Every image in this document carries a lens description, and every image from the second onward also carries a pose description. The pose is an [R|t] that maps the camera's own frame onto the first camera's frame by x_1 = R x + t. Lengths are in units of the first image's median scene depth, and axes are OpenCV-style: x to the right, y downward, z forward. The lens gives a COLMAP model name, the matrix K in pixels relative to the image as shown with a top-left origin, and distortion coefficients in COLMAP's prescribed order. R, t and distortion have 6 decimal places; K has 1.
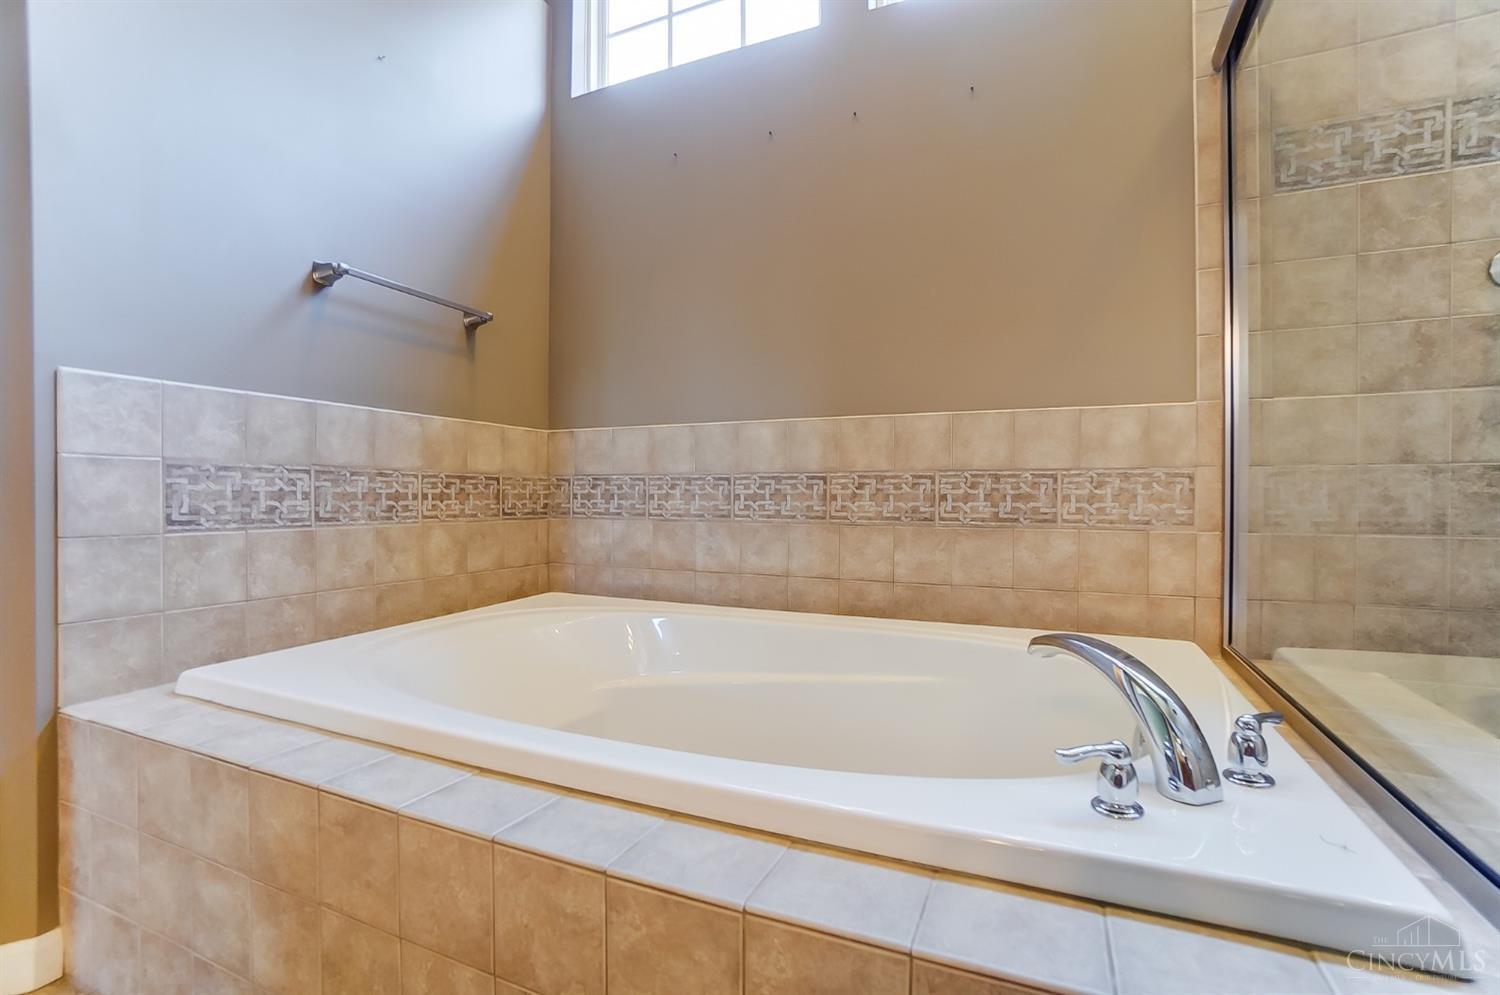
lens RADIAL K [[679.1, 0, 750.0], [0, 679.1, 497.5], [0, 0, 1]] dist [-0.062621, 0.023378]
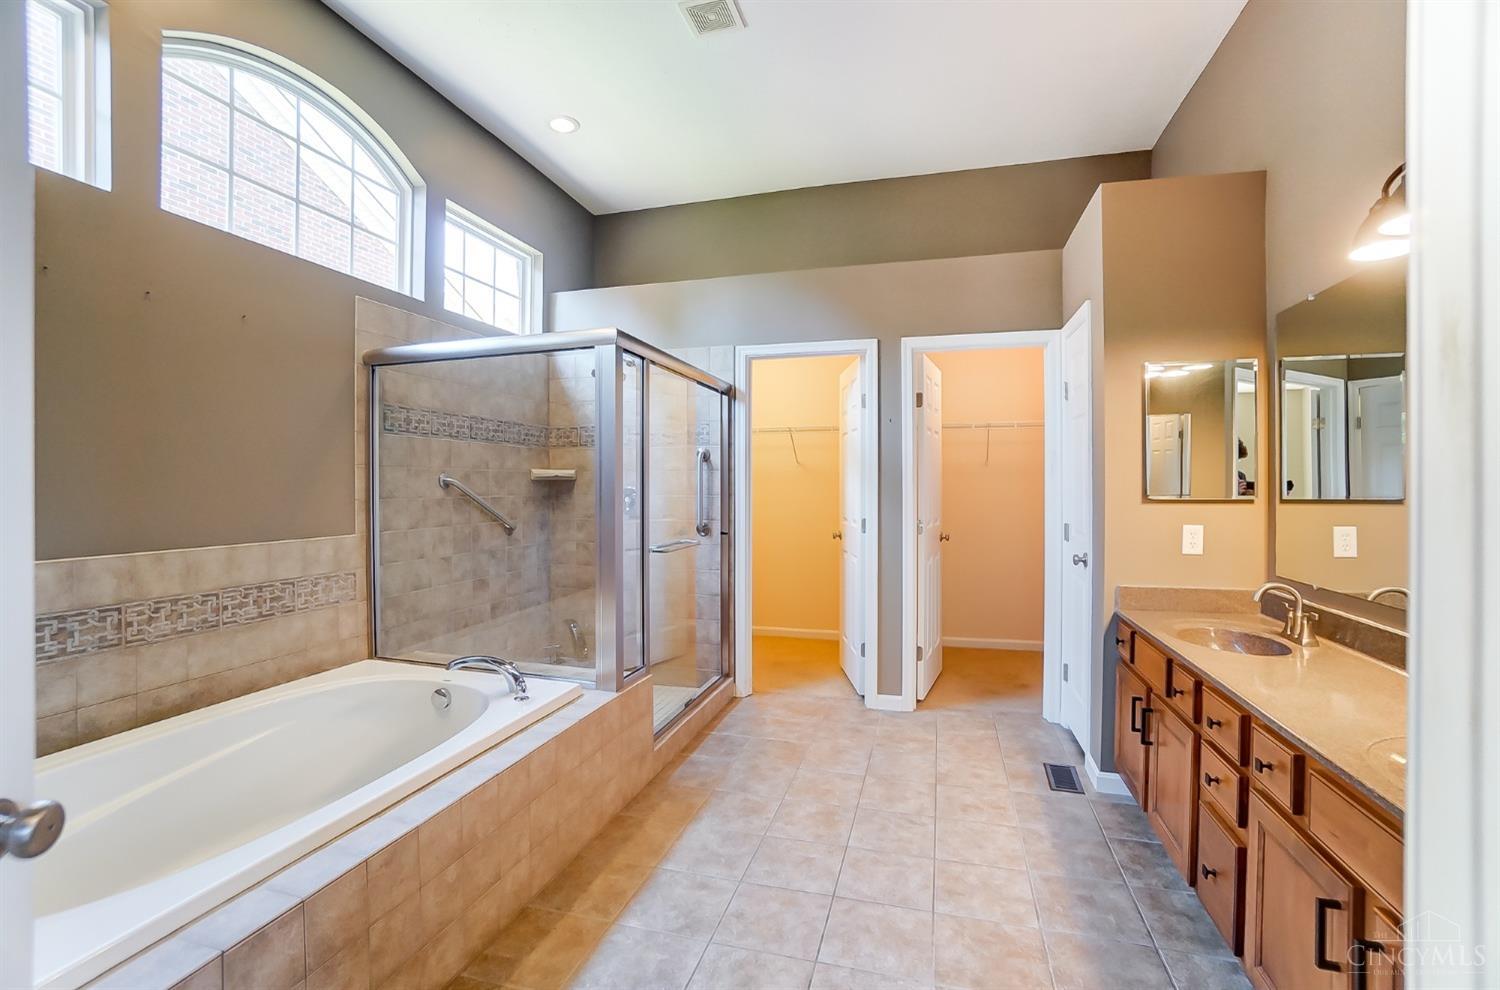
lens RADIAL K [[661.9, 0, 750.0], [0, 661.9, 495.0], [0, 0, 1]] dist [-0.078717, 0.025919]
pose [[-0.139522, -0.014780, 0.990109, -1.173450], [0.009891, 0.999818, 0.016318, -0.247999], [-0.990170, 0.012070, -0.139351, 0.122082]]
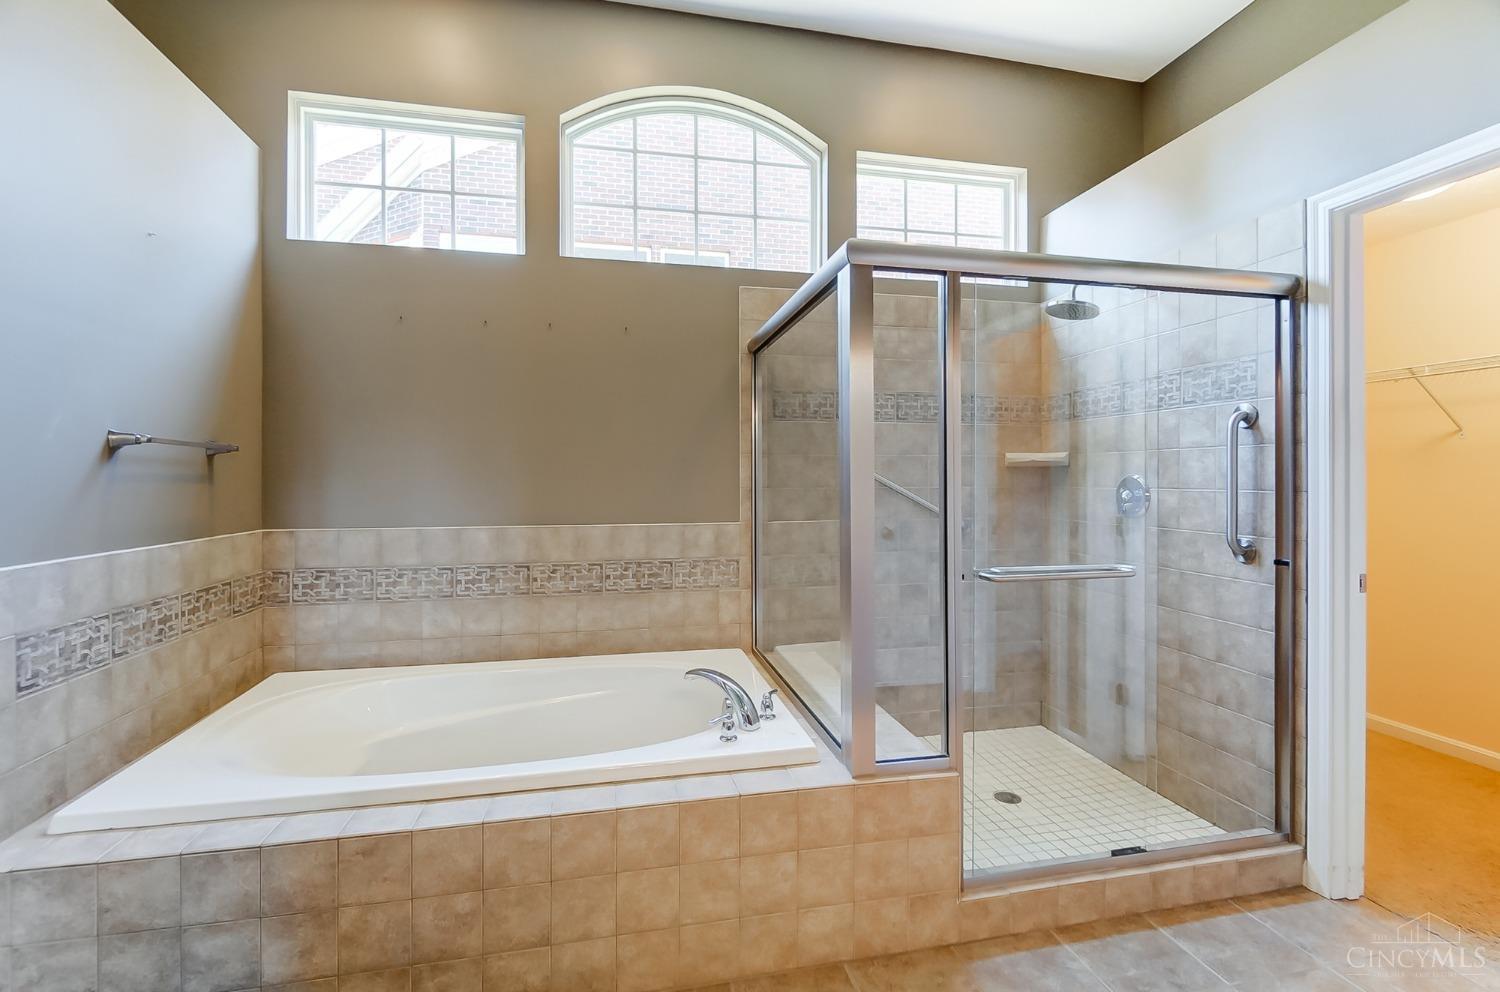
lens RADIAL K [[656.5, 0, 740.7], [0, 656.5, 480.0], [0, 0, 1]] dist [-0.001128, -0.004465]
pose [[0.809875, -0.004669, 0.586583, -0.396037], [0.008026, 0.999963, -0.003122, -0.233990], [-0.586547, 0.007236, 0.809883, -0.490952]]
